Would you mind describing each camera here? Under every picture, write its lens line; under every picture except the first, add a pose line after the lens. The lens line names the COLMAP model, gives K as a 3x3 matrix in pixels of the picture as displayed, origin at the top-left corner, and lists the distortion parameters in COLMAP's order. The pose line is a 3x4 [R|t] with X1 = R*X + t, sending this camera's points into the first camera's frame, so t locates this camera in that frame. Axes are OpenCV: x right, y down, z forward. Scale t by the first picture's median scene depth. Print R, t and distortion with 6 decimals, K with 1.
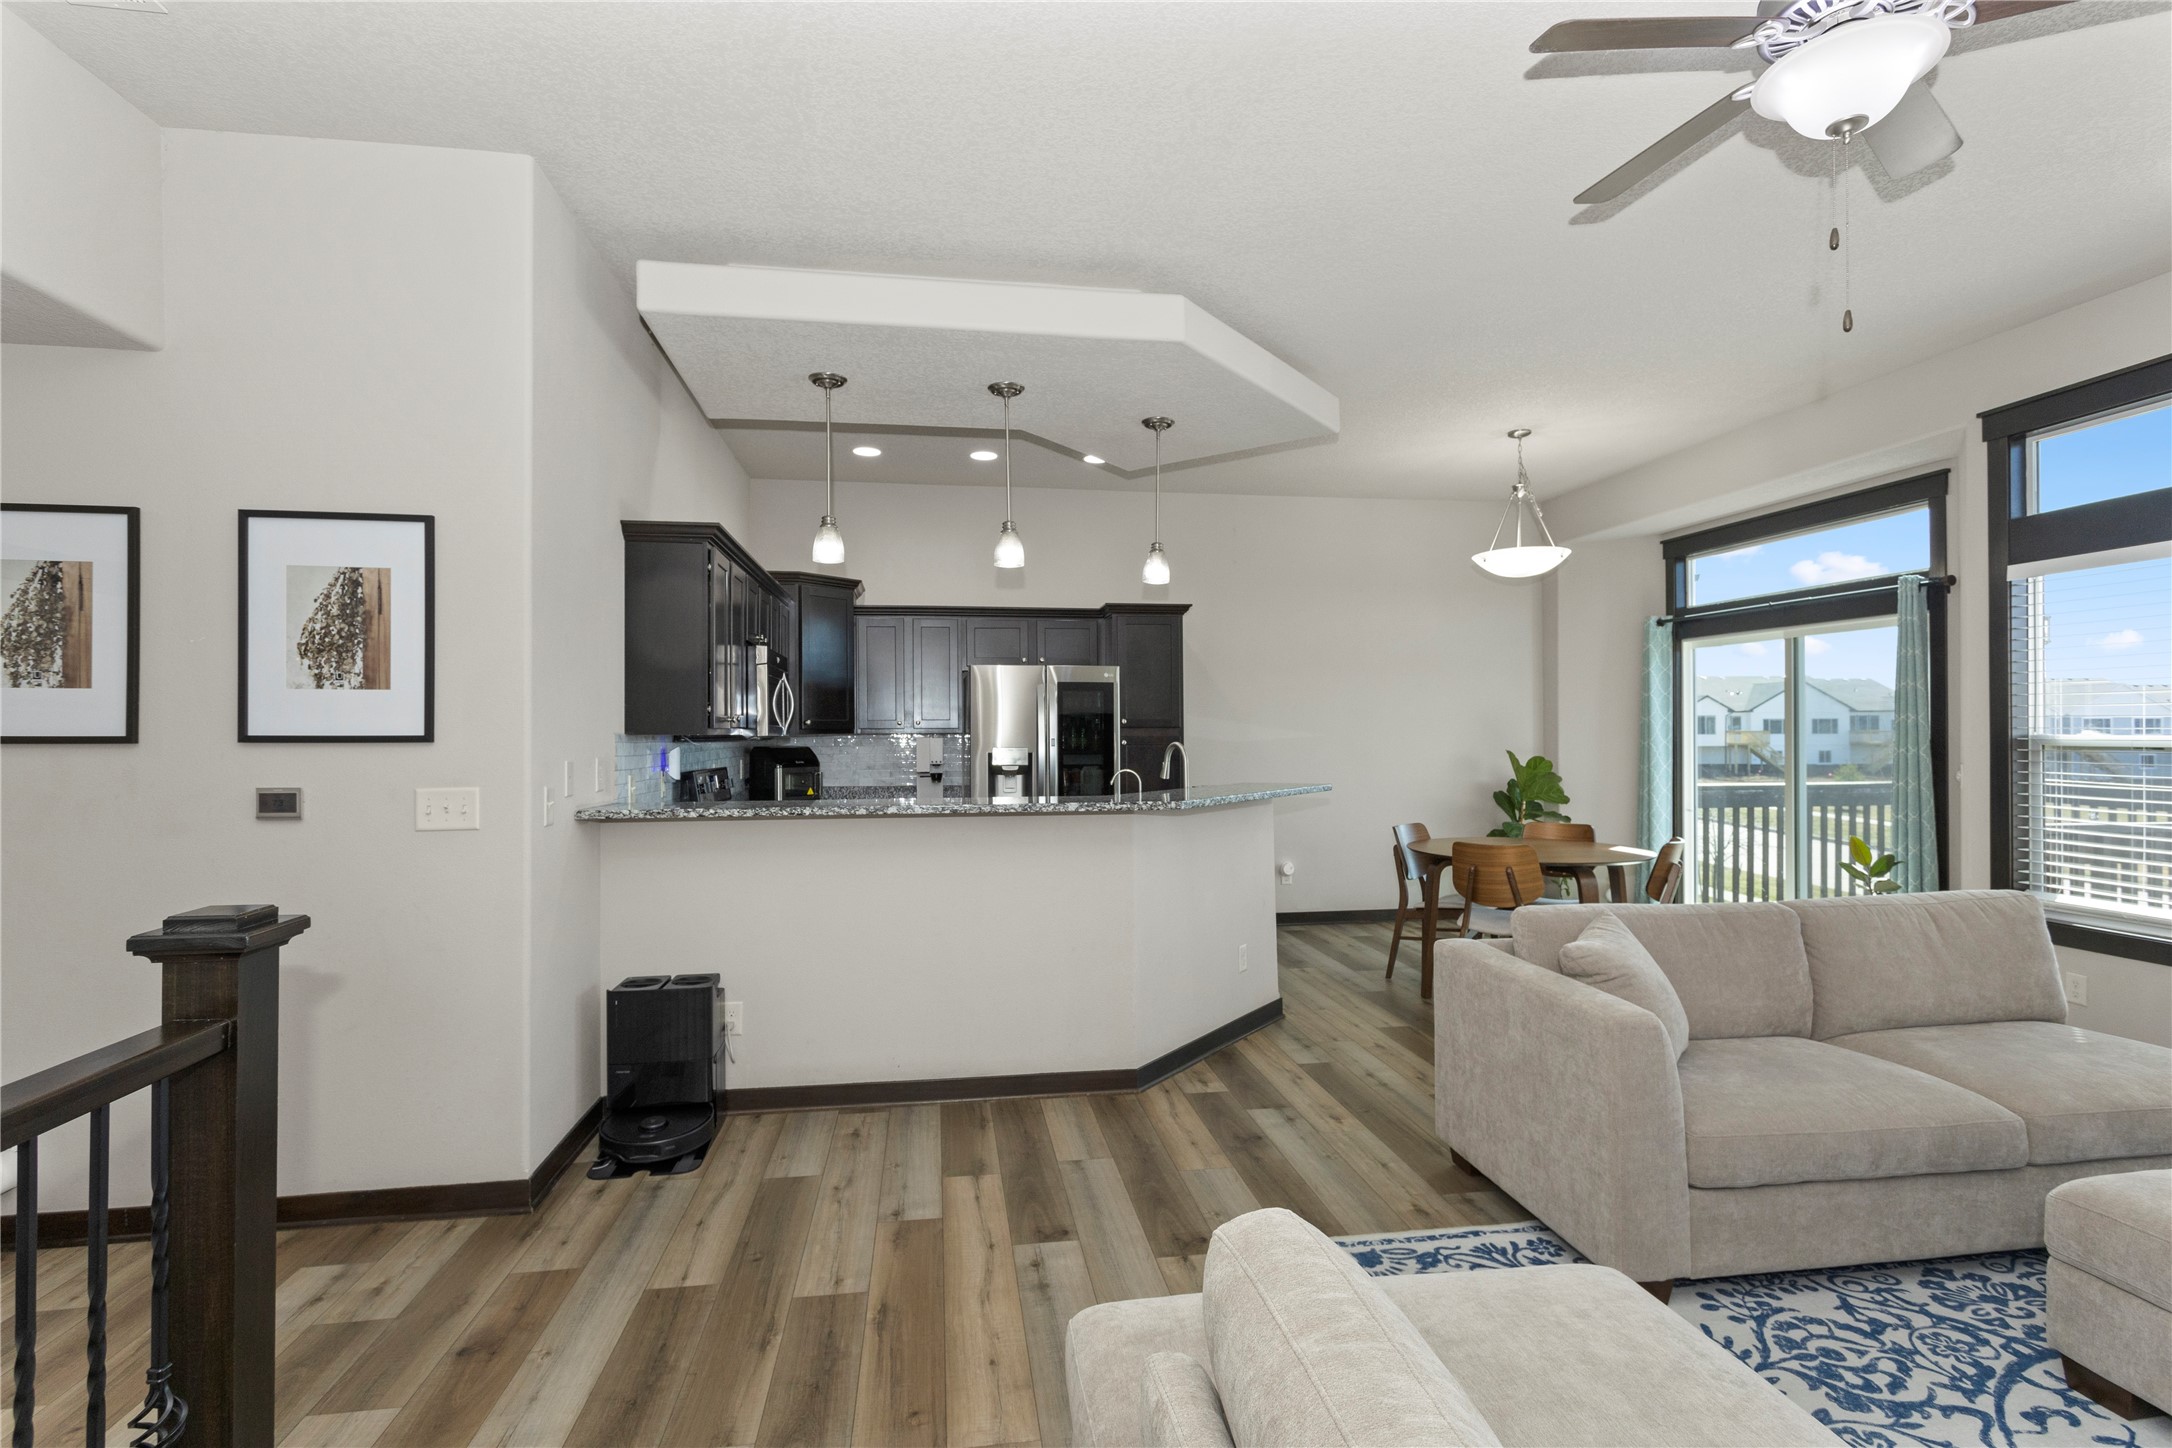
lens RADIAL K [[1049.5, 0, 1095.8], [0, 1049.5, 717.0], [0, 0, 1]] dist [0.003438, 0.000013]
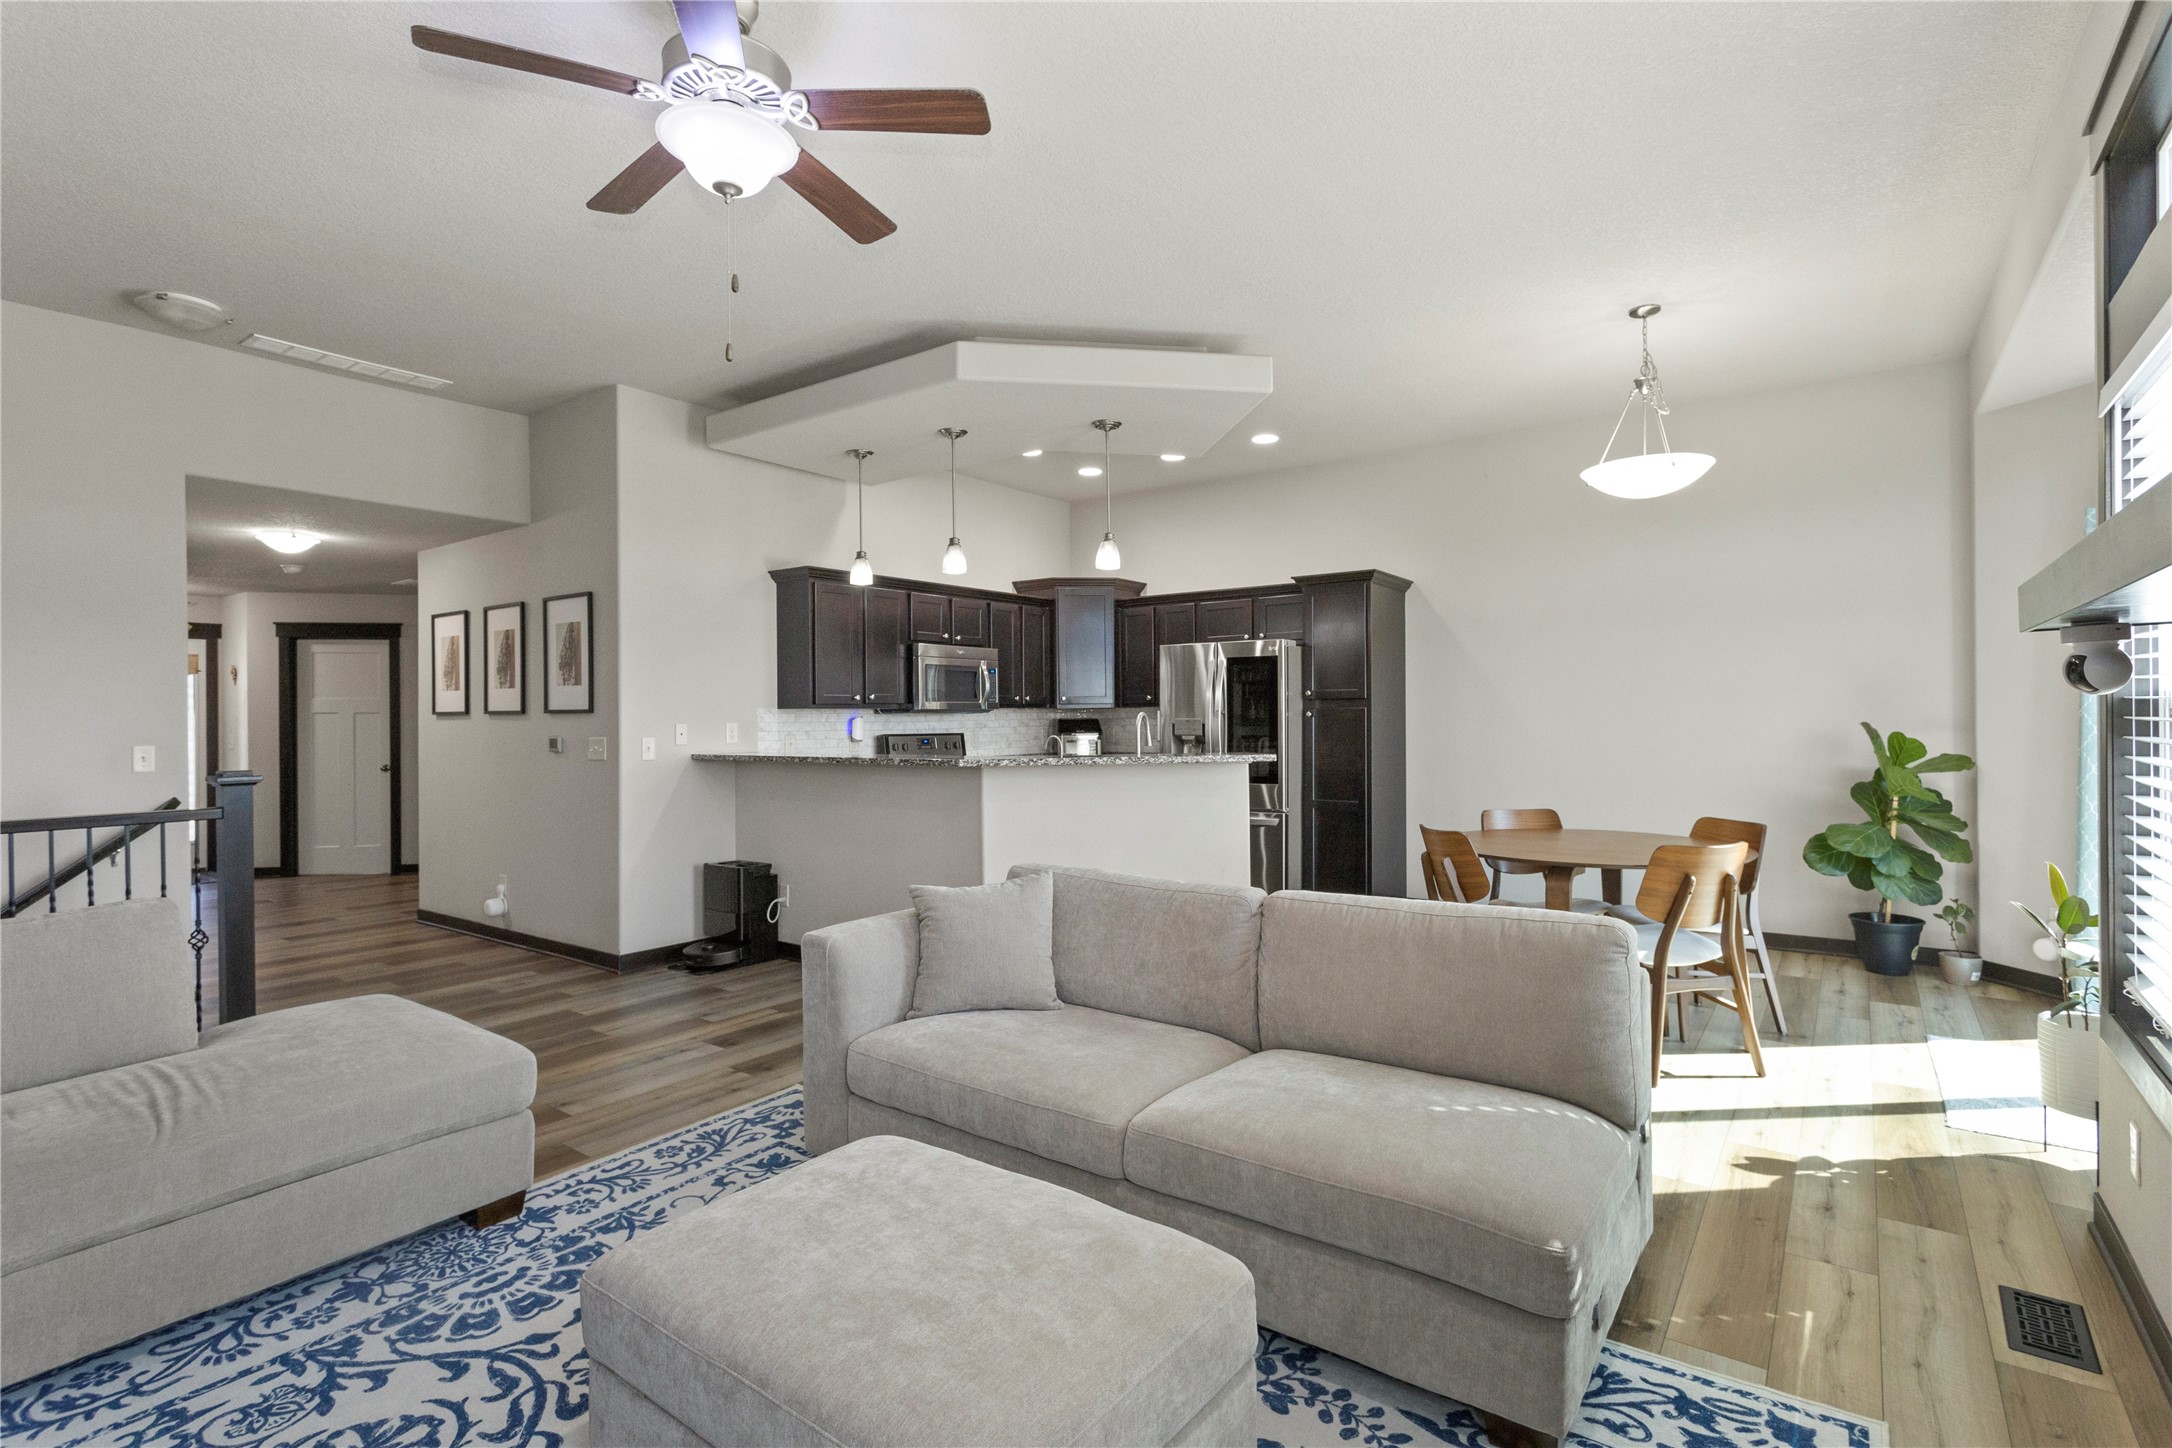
lens RADIAL K [[1049.5, 0, 1090.7], [0, 1049.5, 712.4], [0, 0, 1]] dist [0.003438, 0.000013]
pose [[0.700814, -0.003060, -0.713338, 0.948327], [0.016500, 0.999793, 0.011921, 0.012486], [0.713154, -0.020125, 0.700719, 0.232484]]
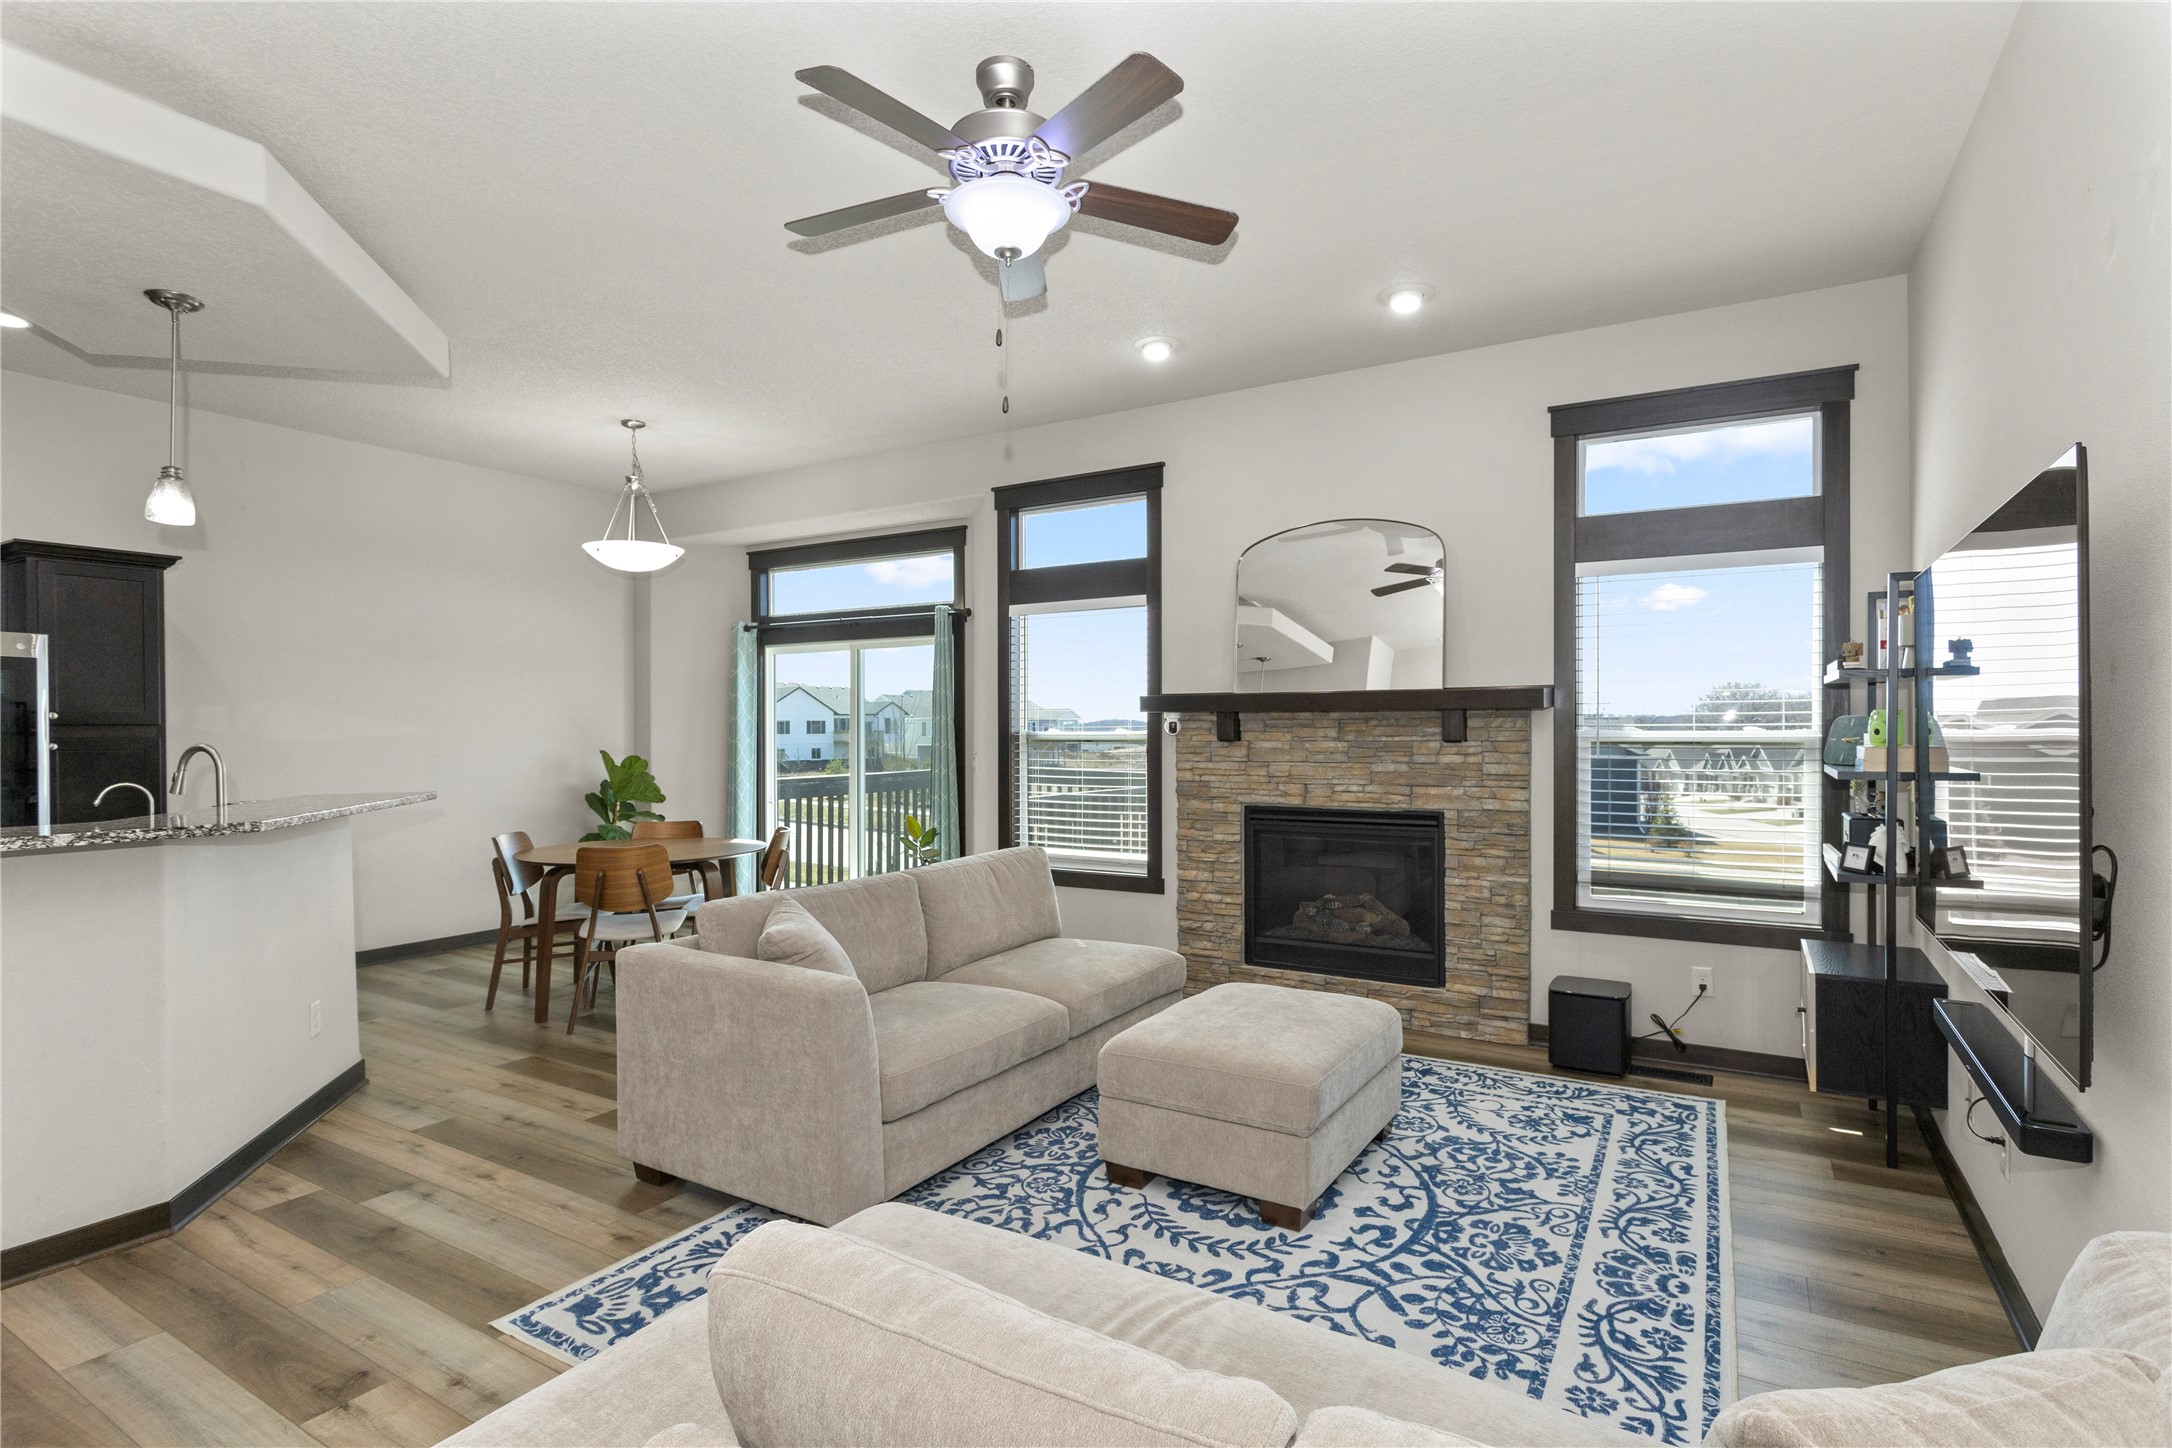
lens RADIAL K [[1059.4, 0, 1116.5], [0, 1059.4, 722.8], [0, 0, 1]] dist [-0.013940, 0.008035]
pose [[0.630440, 0.004774, 0.776223, -0.103956], [-0.008973, 0.999959, 0.001137, 0.002986], [-0.776186, -0.007682, 0.630457, 0.045737]]
